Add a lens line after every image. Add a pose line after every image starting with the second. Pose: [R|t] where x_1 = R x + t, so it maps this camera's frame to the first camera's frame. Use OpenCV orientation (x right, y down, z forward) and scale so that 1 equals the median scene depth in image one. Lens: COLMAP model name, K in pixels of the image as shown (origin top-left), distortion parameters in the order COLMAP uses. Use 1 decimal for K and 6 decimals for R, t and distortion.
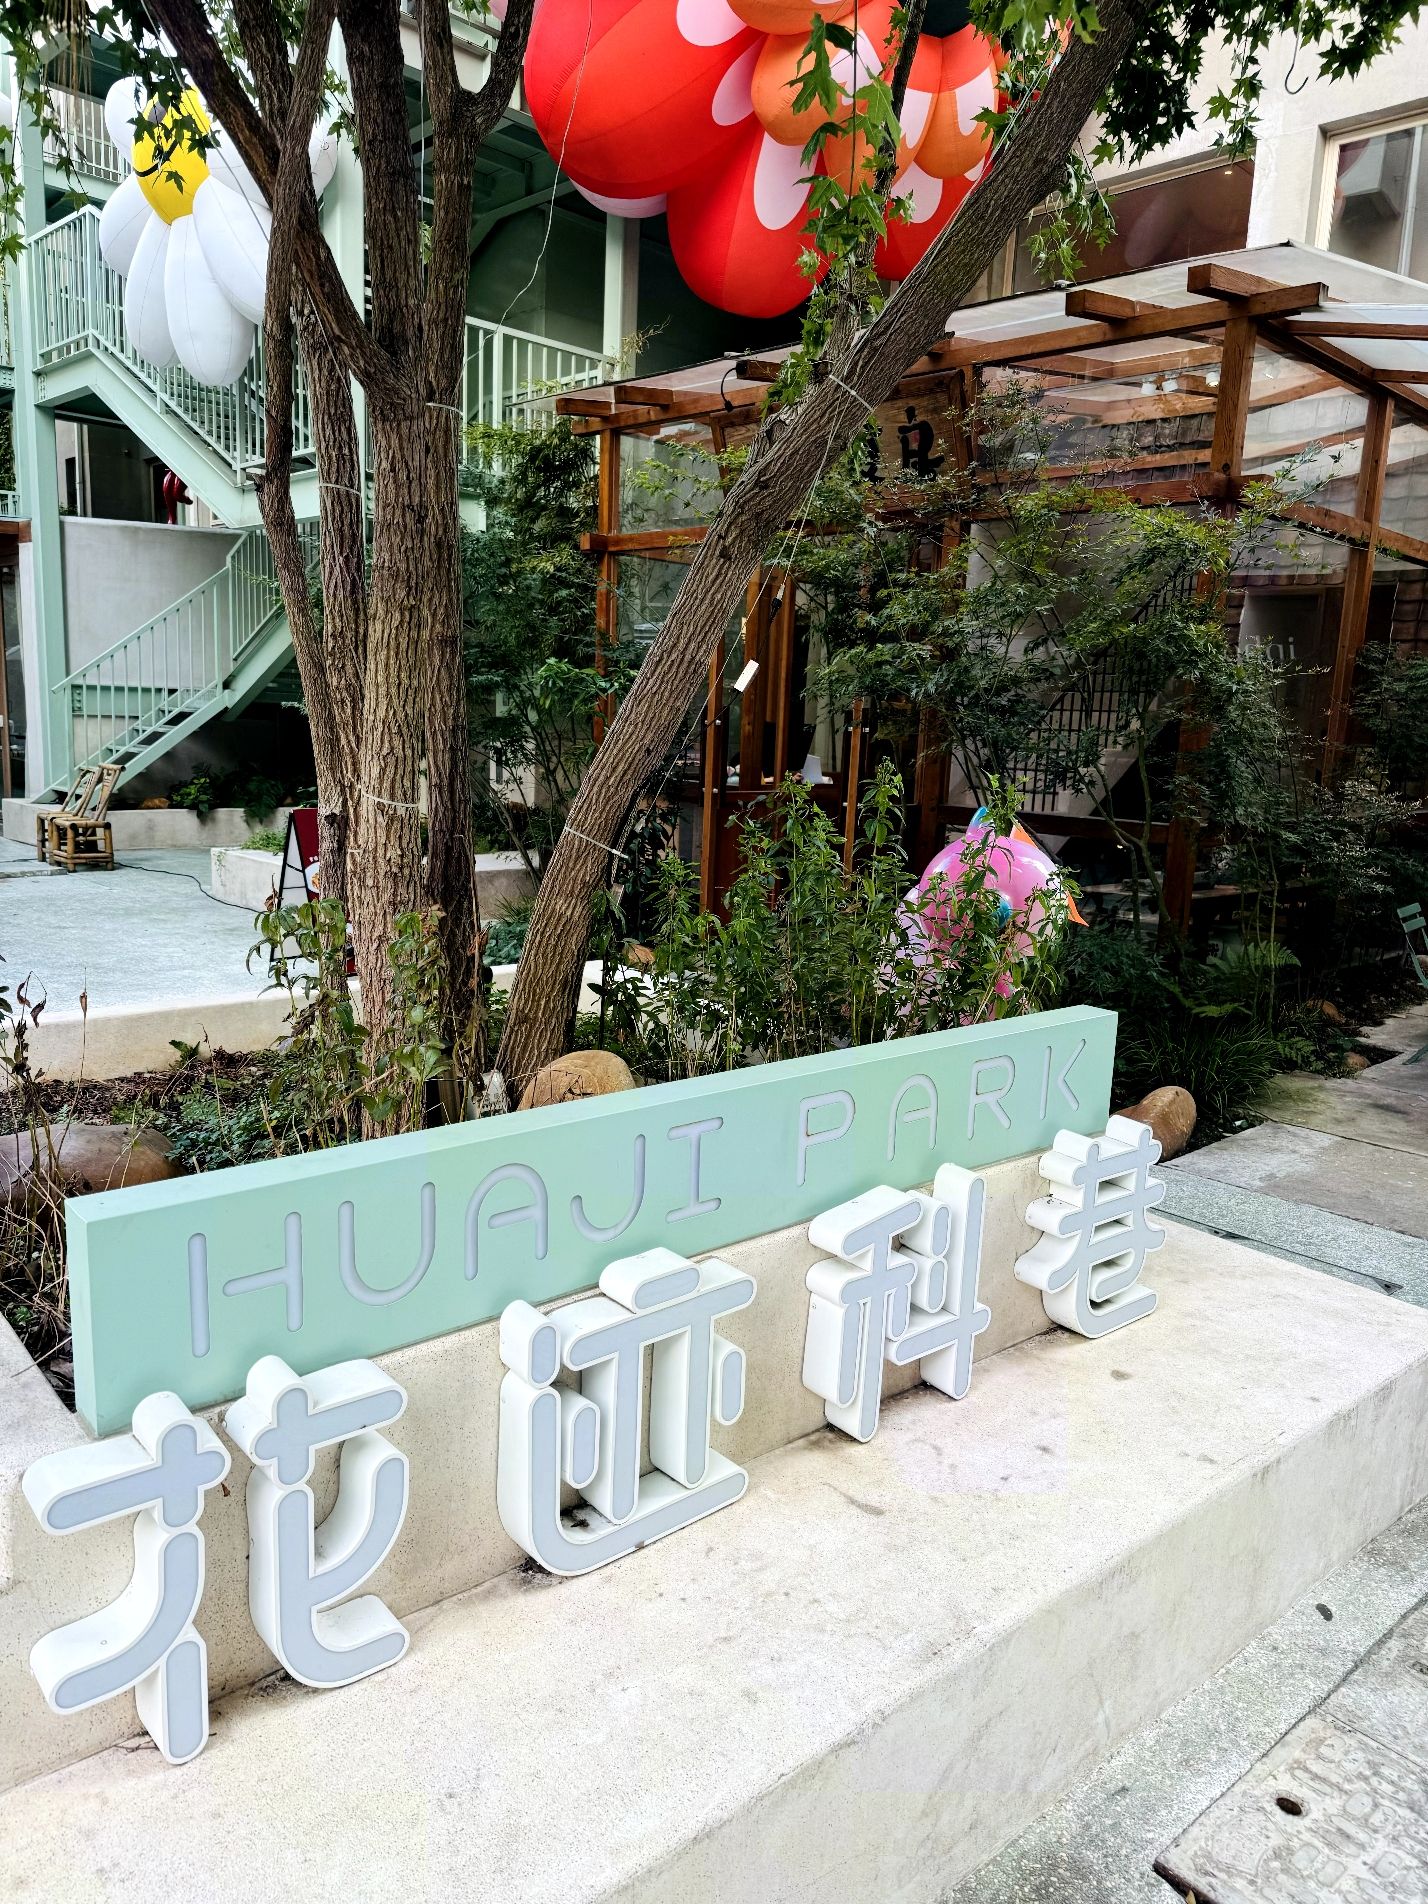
lens RADIAL K [[1369.5, 0, 714.0], [0, 1369.5, 952.0], [0, 0, 1]] dist [0.065115, -0.084443]
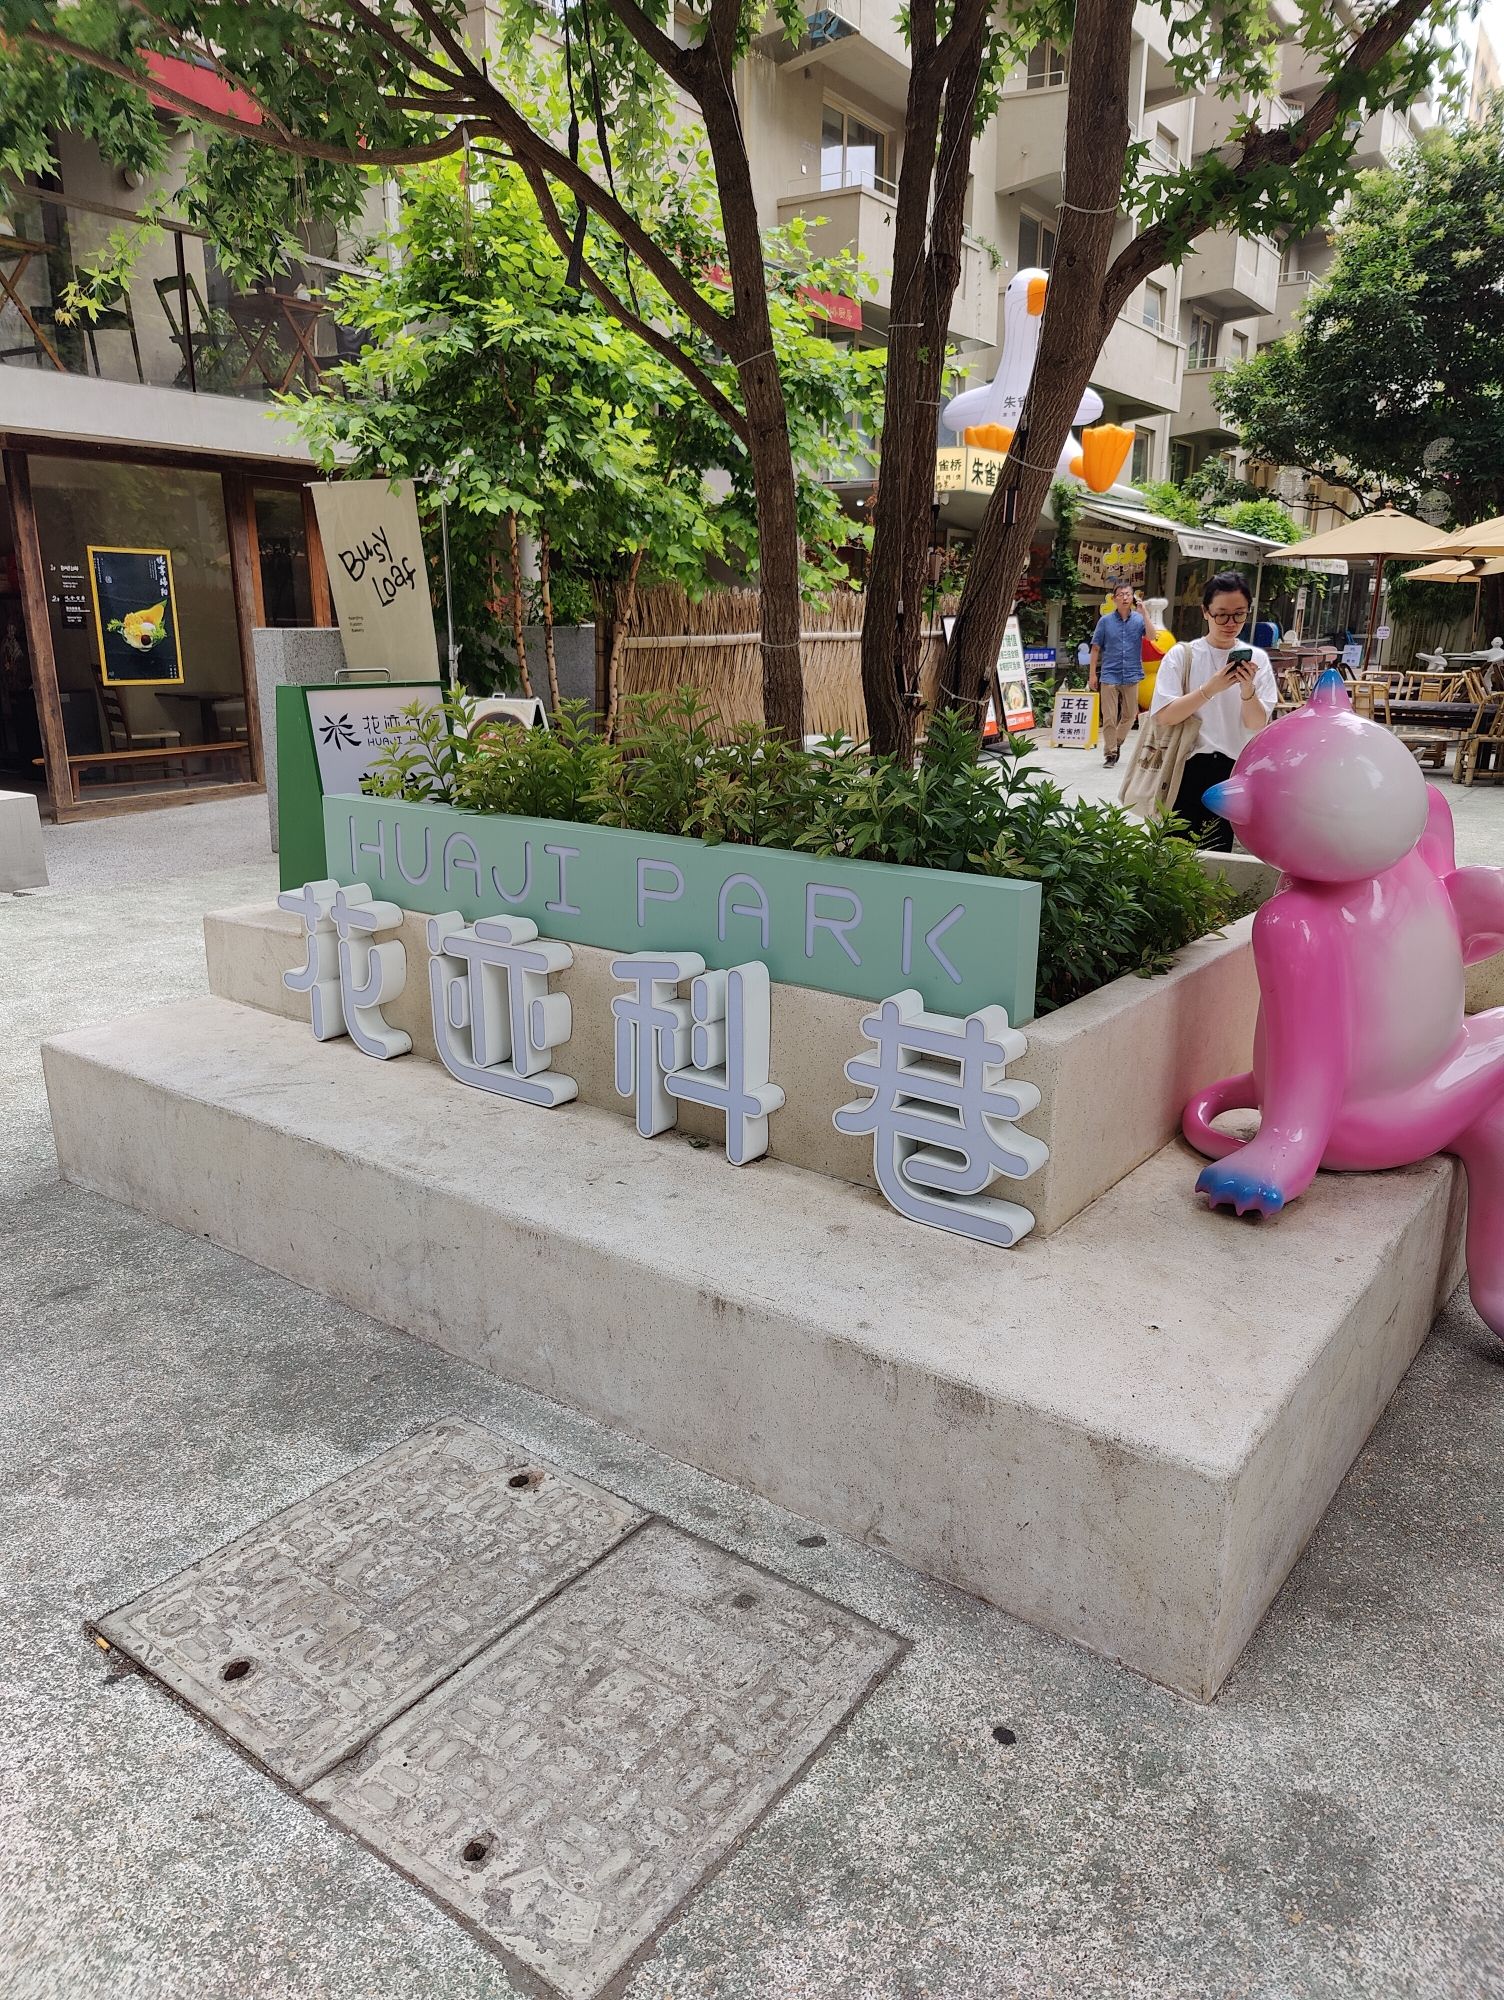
lens RADIAL K [[1426.1, 0, 752.0], [0, 1426.1, 1000.0], [0, 0, 1]] dist [0.000459, -0.000015]
pose [[0.182115, 0.215149, -0.959450, 1.500520], [-0.166330, 0.968447, 0.185595, -0.039764], [0.969107, 0.125786, 0.212154, 0.860690]]
